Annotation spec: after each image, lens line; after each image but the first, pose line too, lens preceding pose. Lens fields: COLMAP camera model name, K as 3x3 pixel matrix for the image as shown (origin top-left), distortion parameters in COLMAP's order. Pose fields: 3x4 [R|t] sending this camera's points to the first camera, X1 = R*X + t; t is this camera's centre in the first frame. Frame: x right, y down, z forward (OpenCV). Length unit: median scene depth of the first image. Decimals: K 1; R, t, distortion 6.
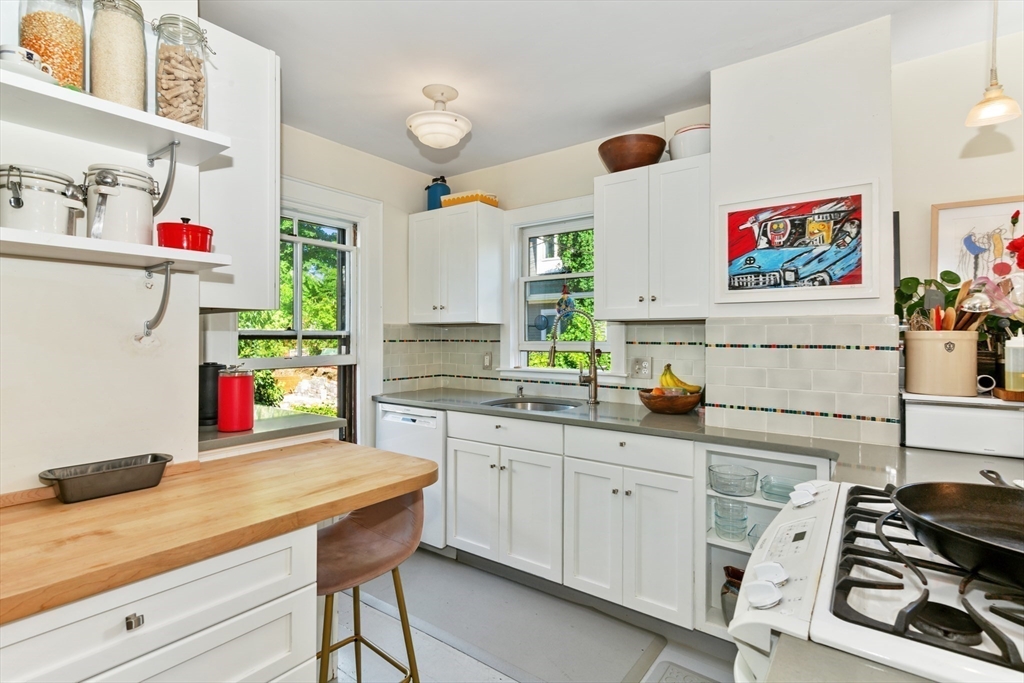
lens RADIAL K [[513.1, 0, 513.6], [0, 513.1, 331.5], [0, 0, 1]] dist [0.003490, 0.000473]
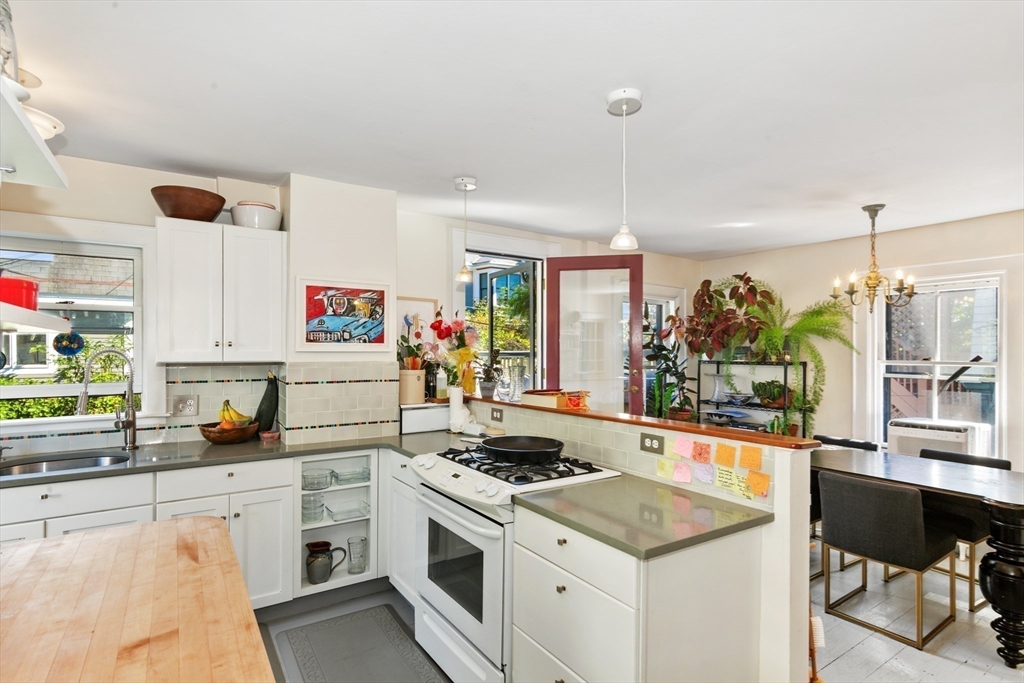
lens RADIAL K [[513.1, 0, 512.4], [0, 513.1, 349.7], [0, 0, 1]] dist [0.003490, 0.000473]
pose [[0.325370, 0.001864, 0.945585, -0.721859], [-0.008461, 0.999964, 0.000940, -0.069444], [-0.945549, -0.008306, 0.325374, 0.040470]]
